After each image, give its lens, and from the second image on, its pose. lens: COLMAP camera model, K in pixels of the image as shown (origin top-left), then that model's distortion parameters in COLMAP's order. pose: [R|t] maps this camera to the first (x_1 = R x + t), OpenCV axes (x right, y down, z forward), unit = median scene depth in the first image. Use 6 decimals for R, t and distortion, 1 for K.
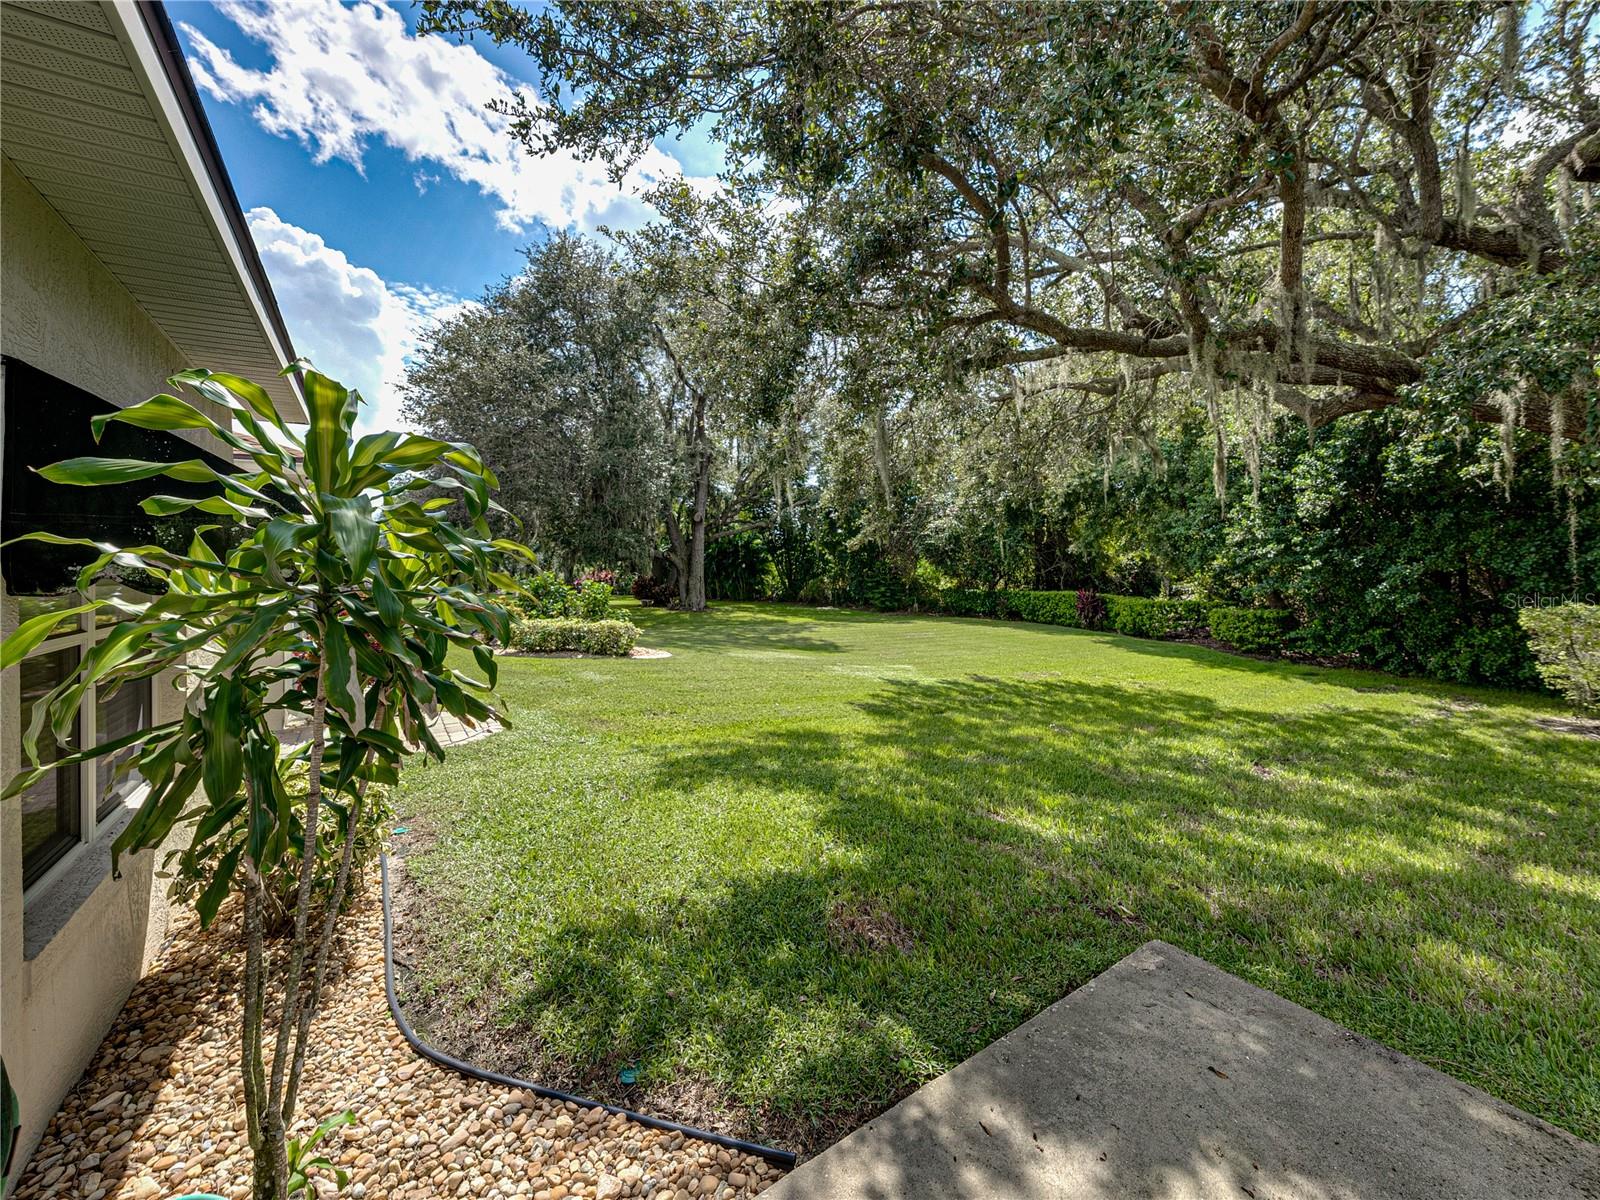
lens RADIAL K [[648.9, 0, 787.3], [0, 648.9, 552.0], [0, 0, 1]] dist [-0.002200, -0.000119]
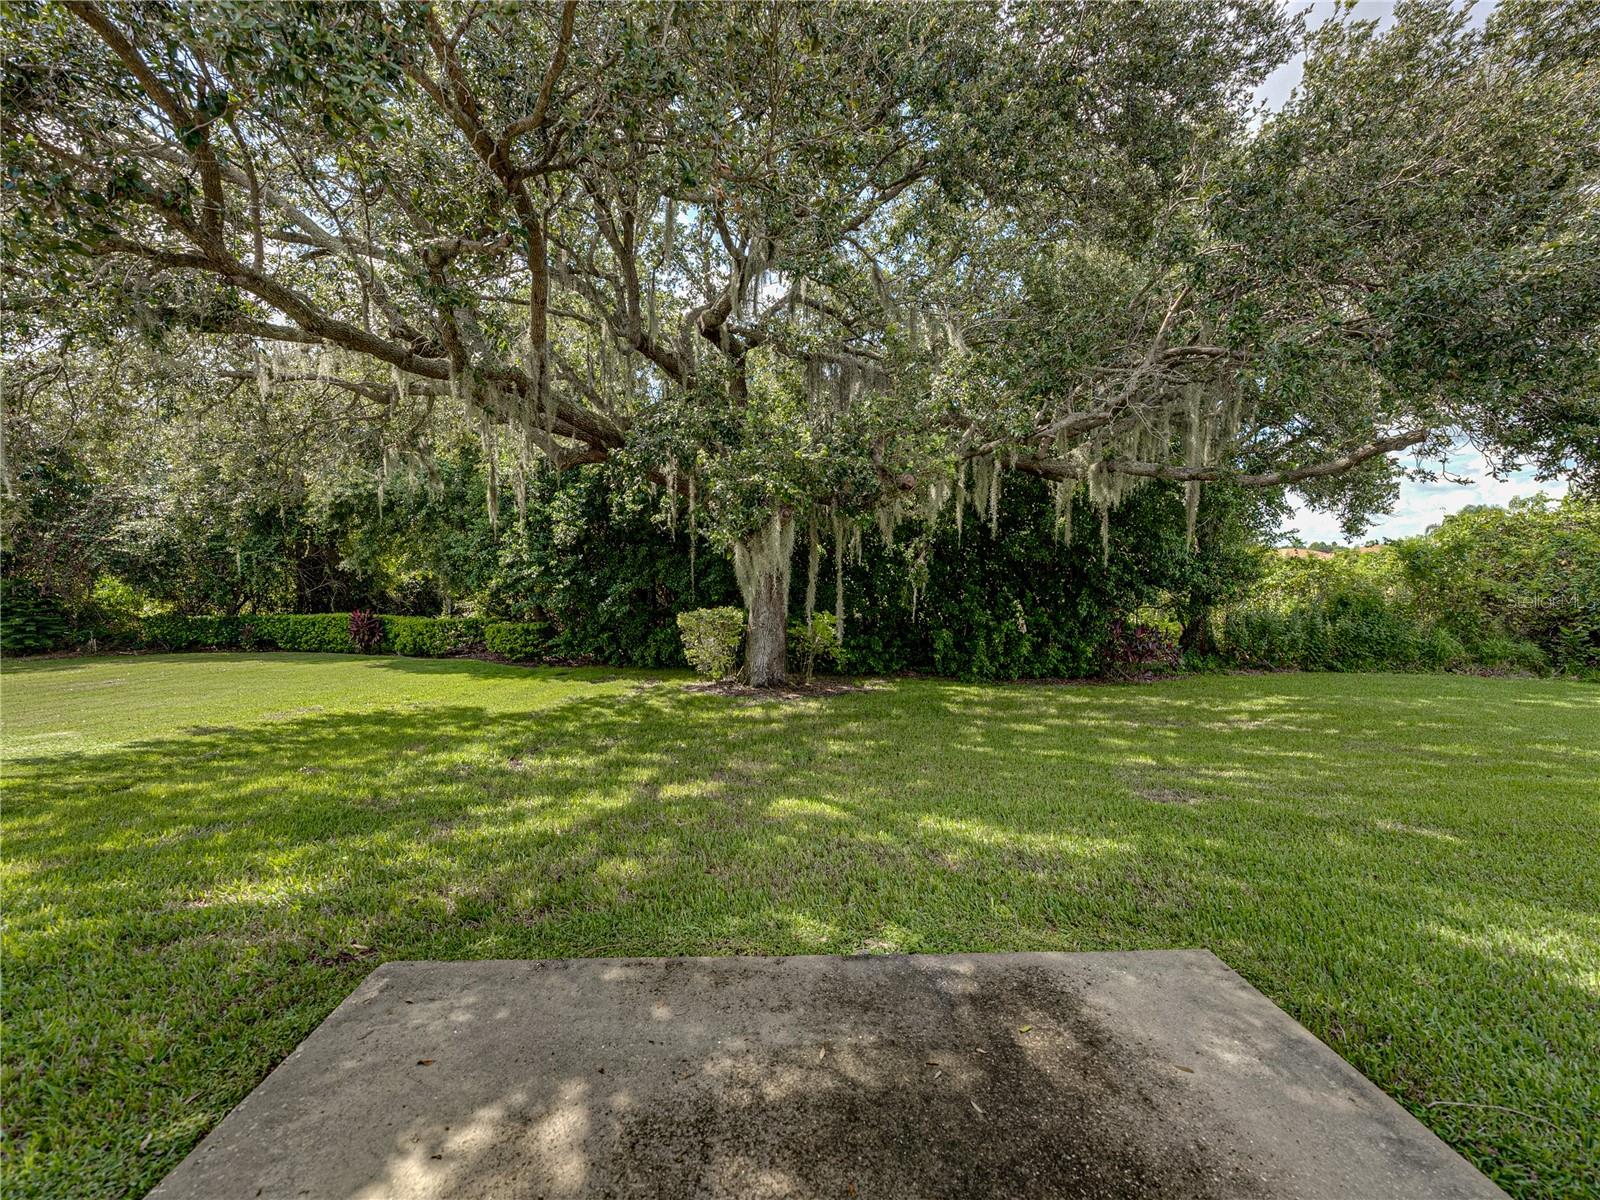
lens RADIAL K [[643.4, 0, 804.0], [0, 643.4, 590.1], [0, 0, 1]] dist [-0.001798, -0.000162]
pose [[0.516982, -0.007769, 0.855961, 0.013810], [-0.017625, 0.999650, 0.019718, -0.000651], [-0.855815, -0.025280, 0.516664, -0.009124]]
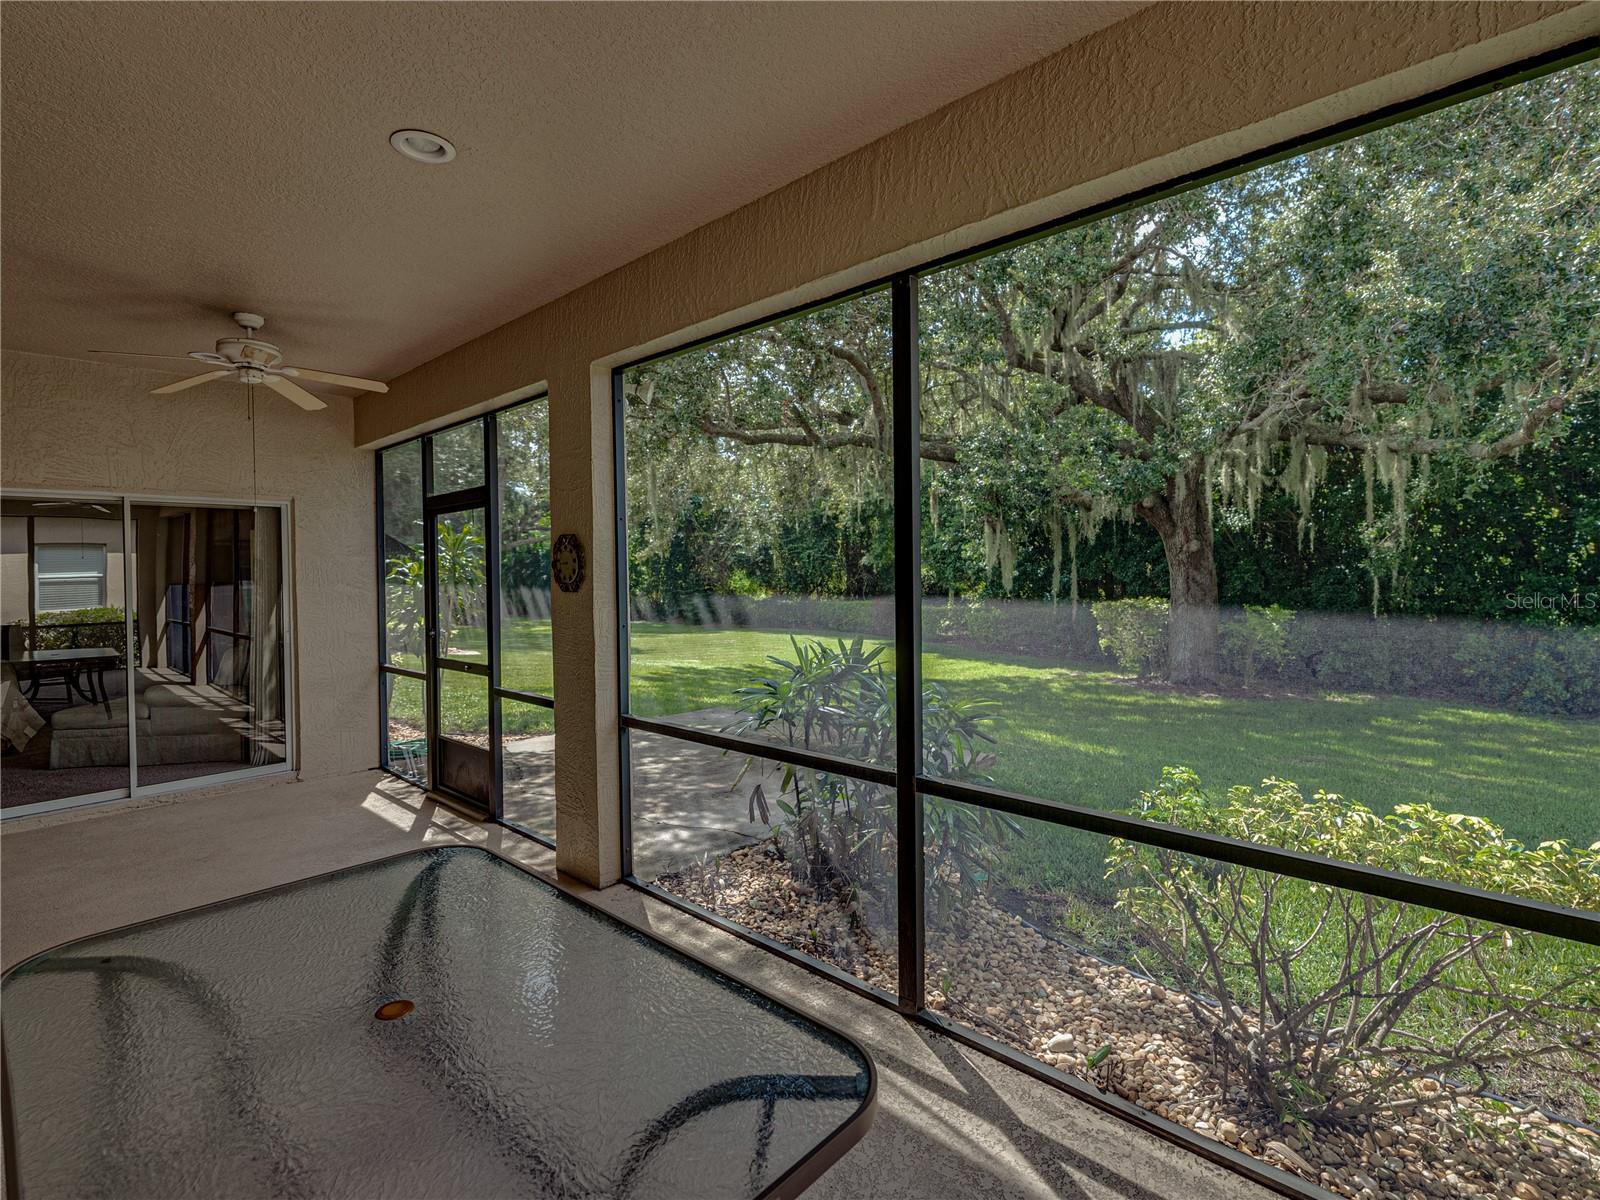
lens RADIAL K [[777.0, 0, 786.3], [0, 777.0, 575.2], [0, 0, 1]] dist [0.004595, 0.001161]
pose [[0.972591, 0.001754, 0.232518, 0.024563], [-0.005450, 0.999869, 0.015256, -0.000429], [-0.232461, -0.016105, 0.972472, -0.456644]]
